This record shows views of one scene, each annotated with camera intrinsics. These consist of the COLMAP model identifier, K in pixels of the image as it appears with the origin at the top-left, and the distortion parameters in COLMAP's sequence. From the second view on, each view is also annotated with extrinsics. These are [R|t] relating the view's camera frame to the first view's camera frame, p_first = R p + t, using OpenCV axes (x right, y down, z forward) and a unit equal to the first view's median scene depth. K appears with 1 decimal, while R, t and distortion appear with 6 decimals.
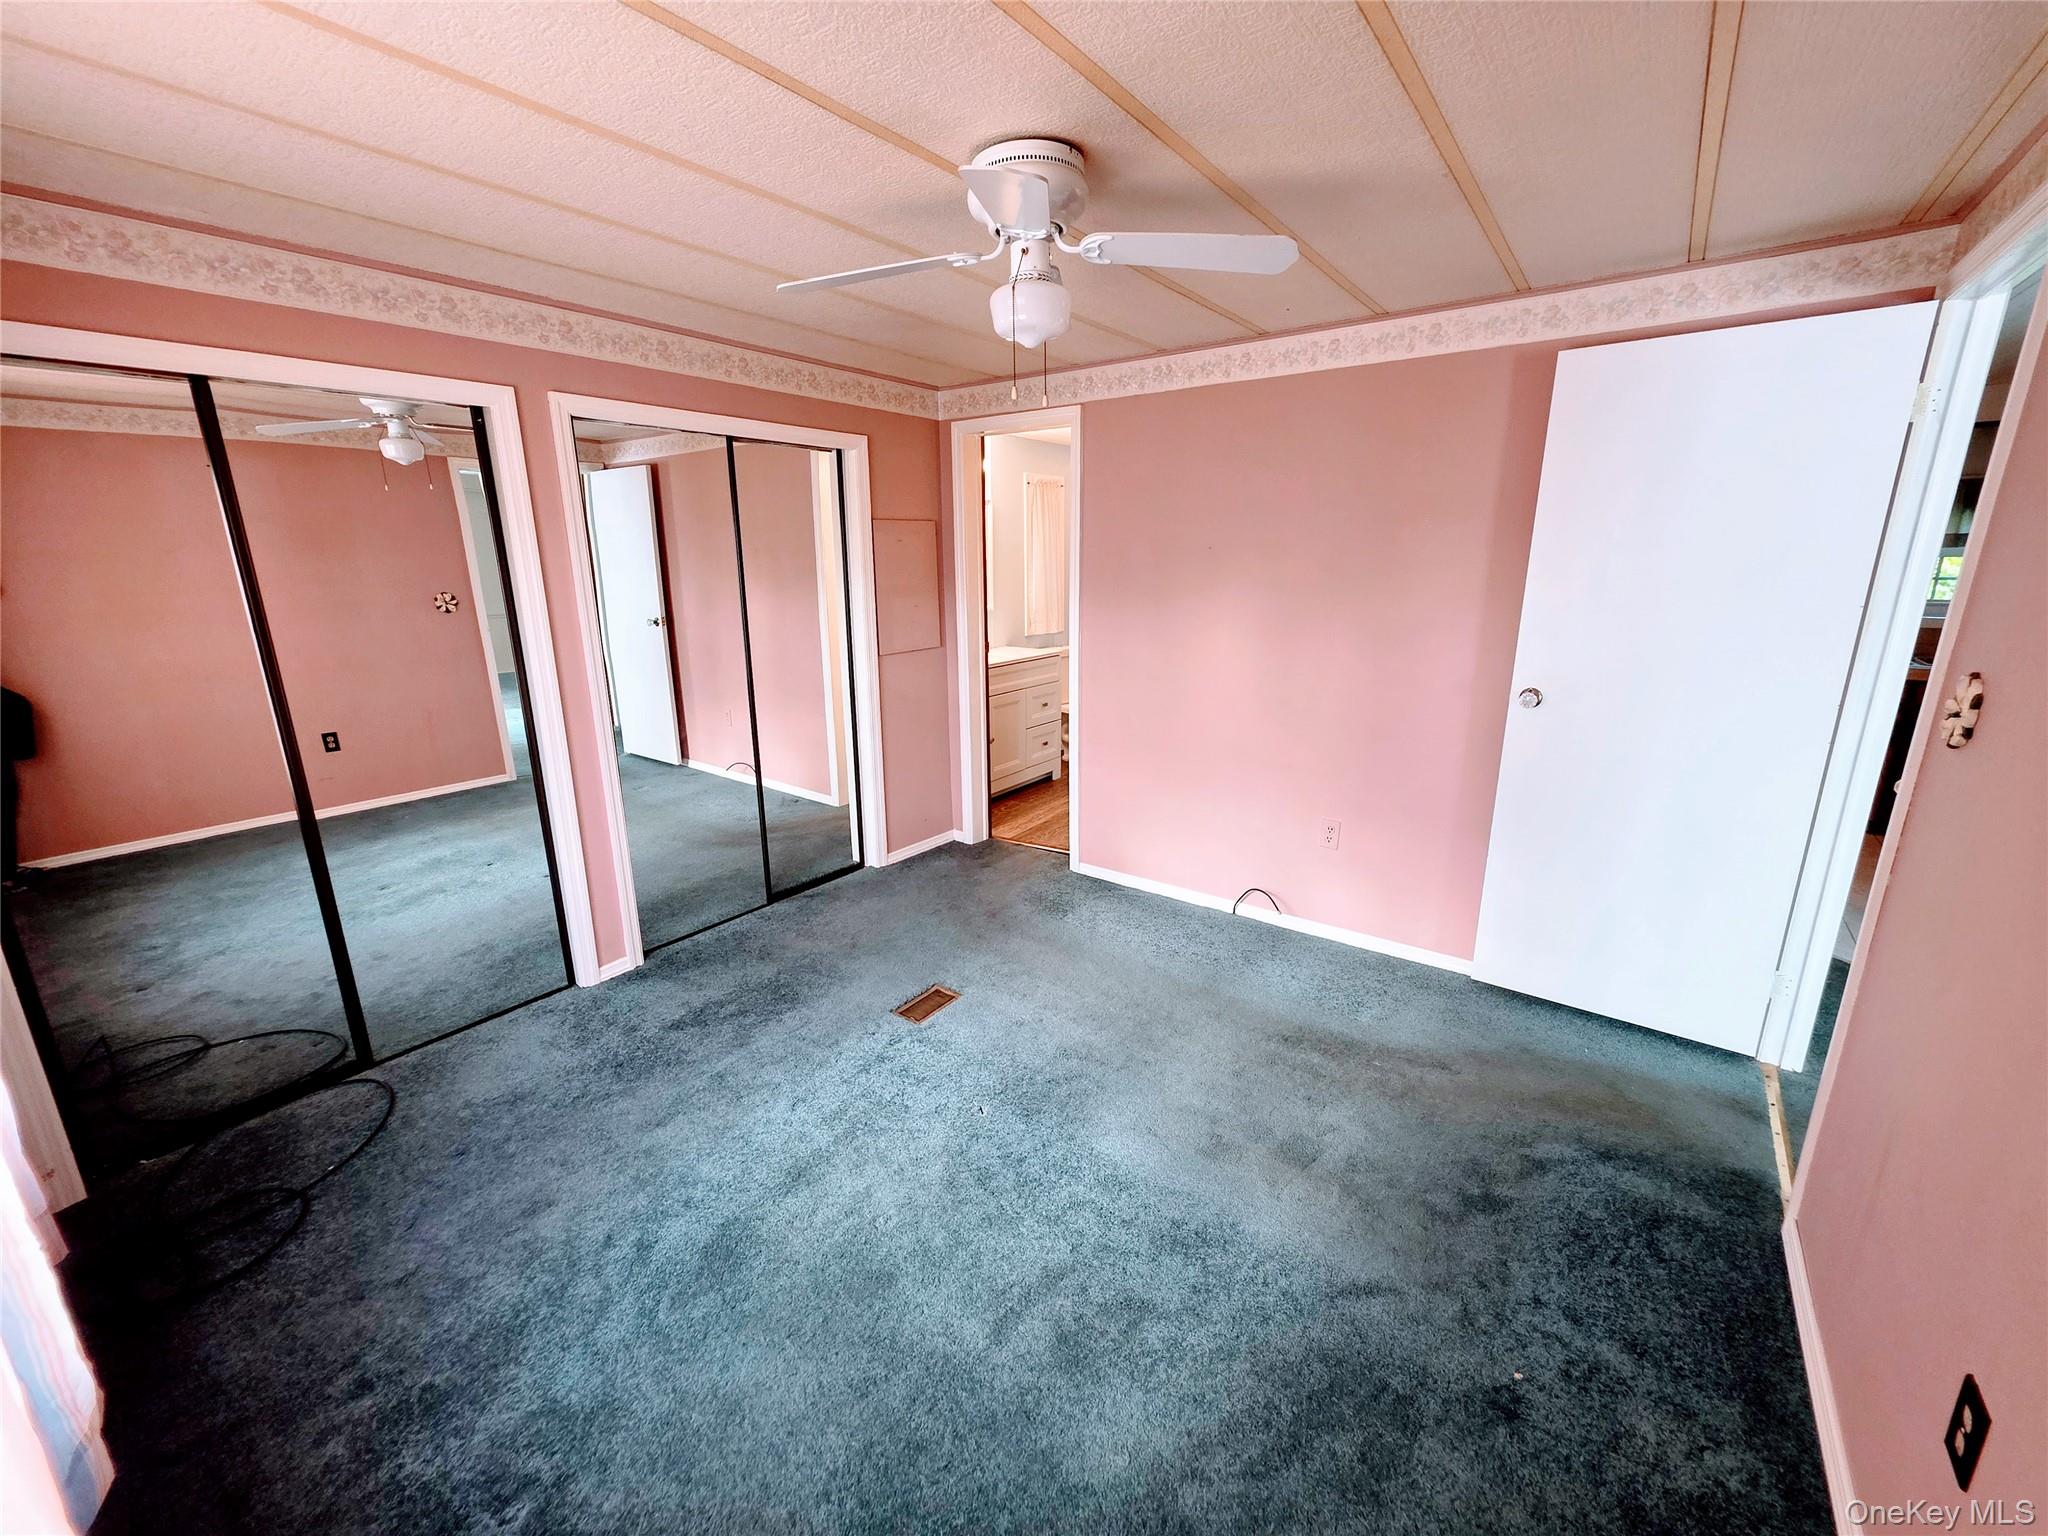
lens RADIAL K [[817.9, 0, 1023.6], [0, 817.9, 772.4], [0, 0, 1]] dist [0.001400, 0.001005]
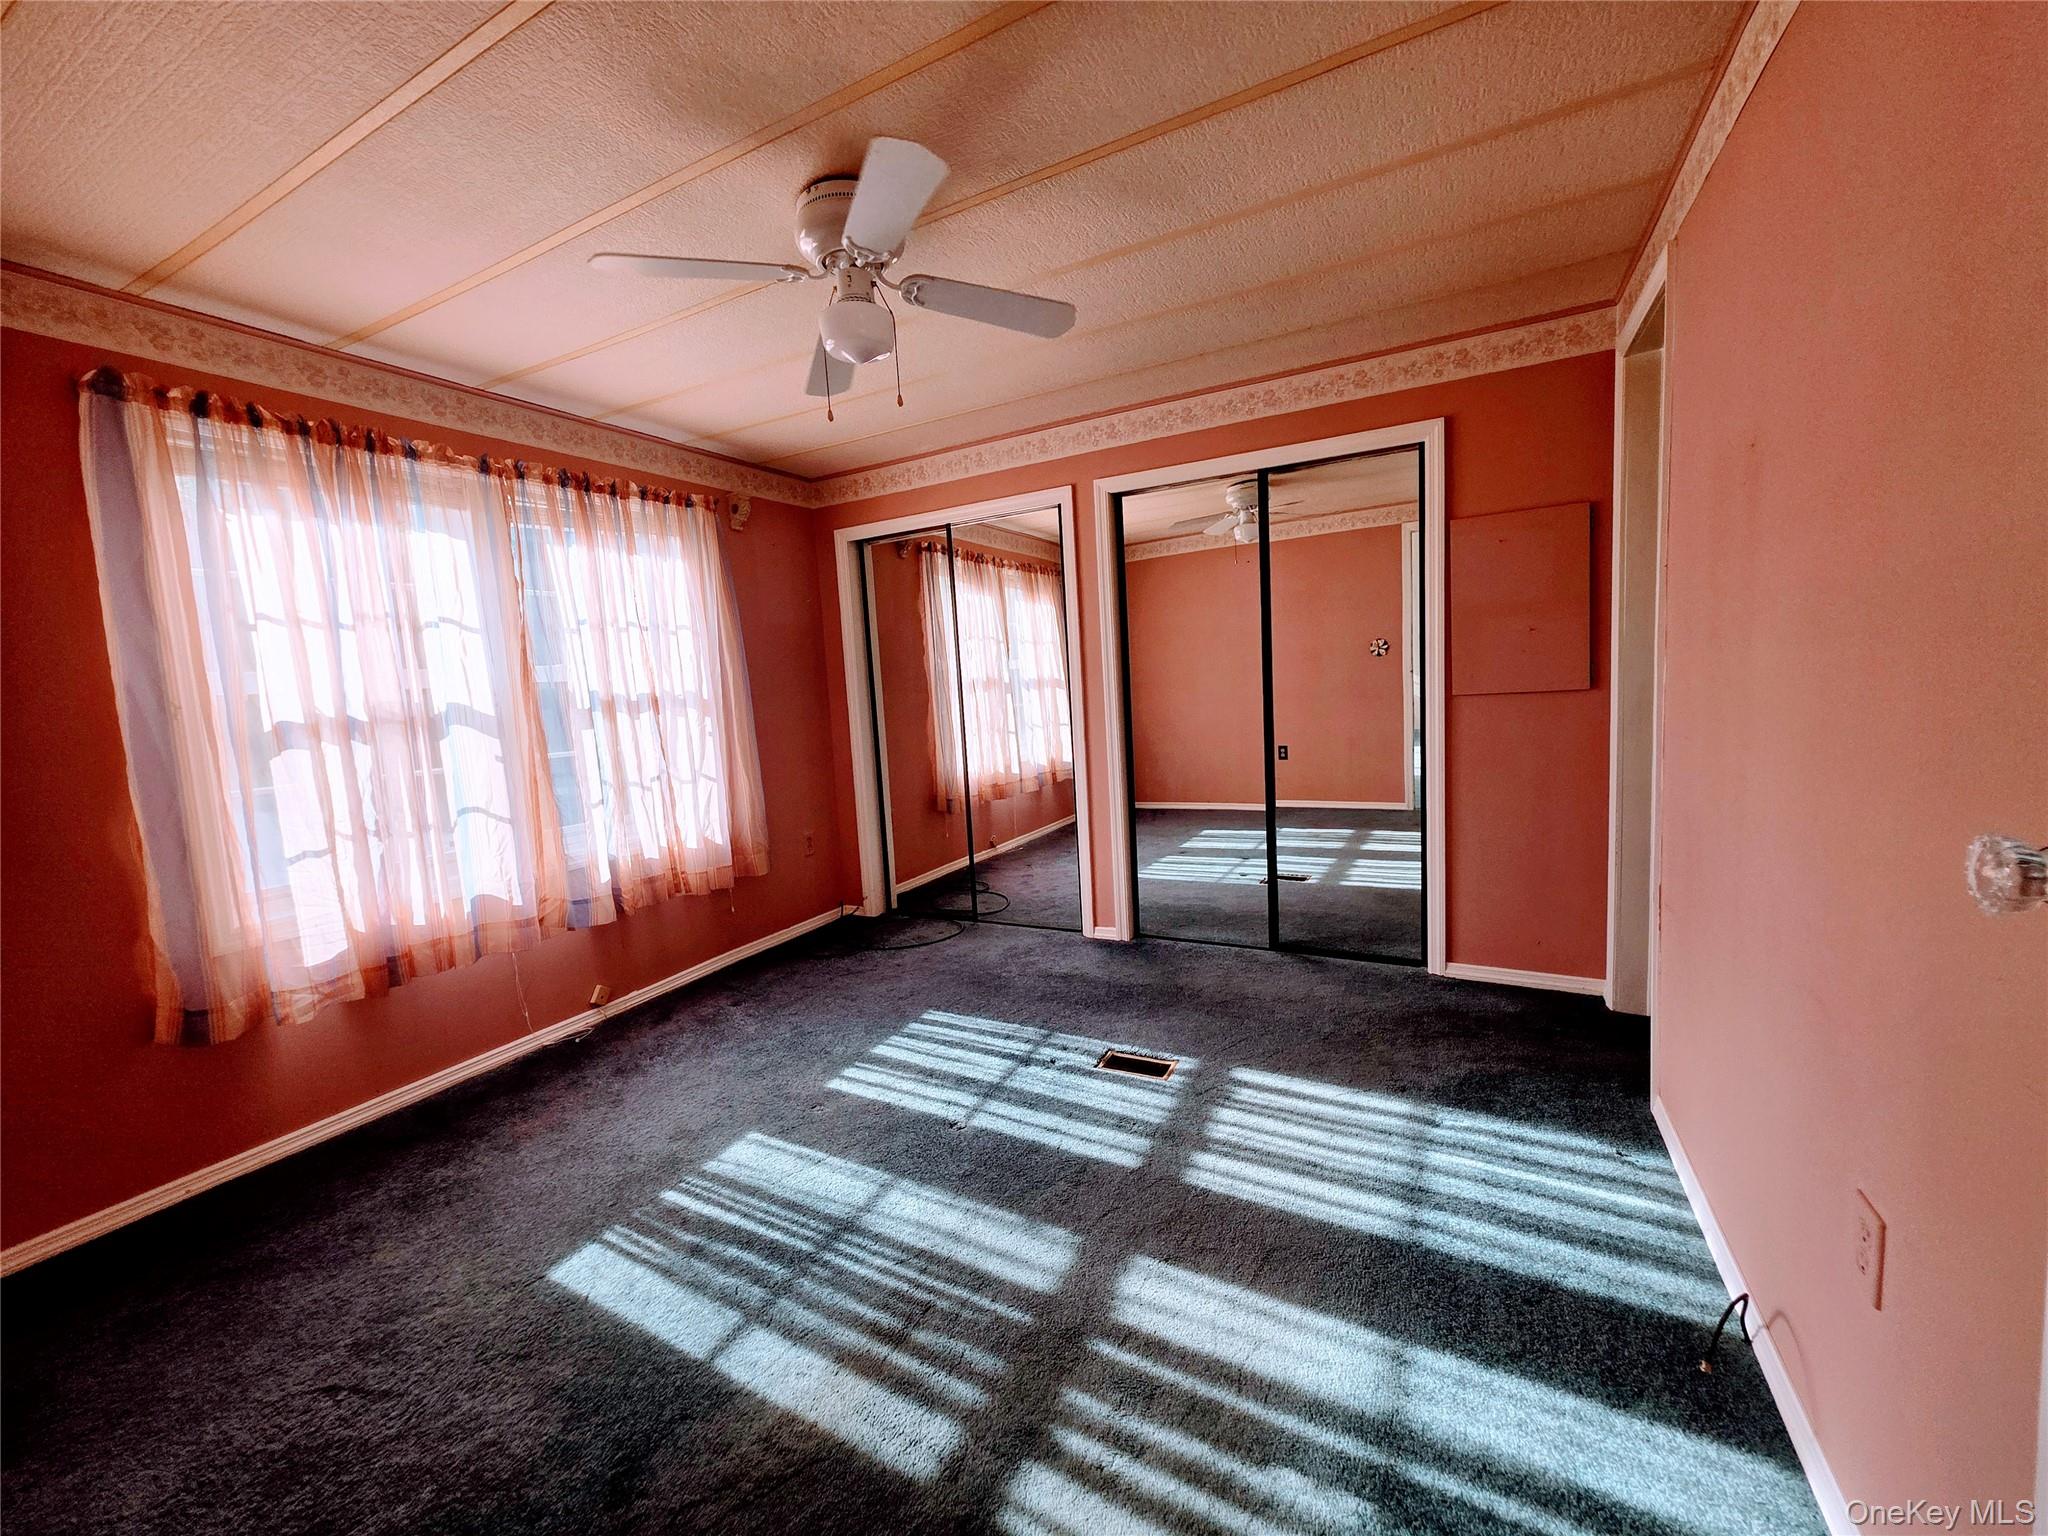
lens RADIAL K [[817.9, 0, 1023.6], [0, 817.9, 757.2], [0, 0, 1]] dist [0.001400, 0.001005]
pose [[0.151815, 0.107259, -0.982572, 0.550365], [-0.195061, 0.977795, 0.076599, -0.071623], [0.968970, 0.180033, 0.169366, 0.527772]]
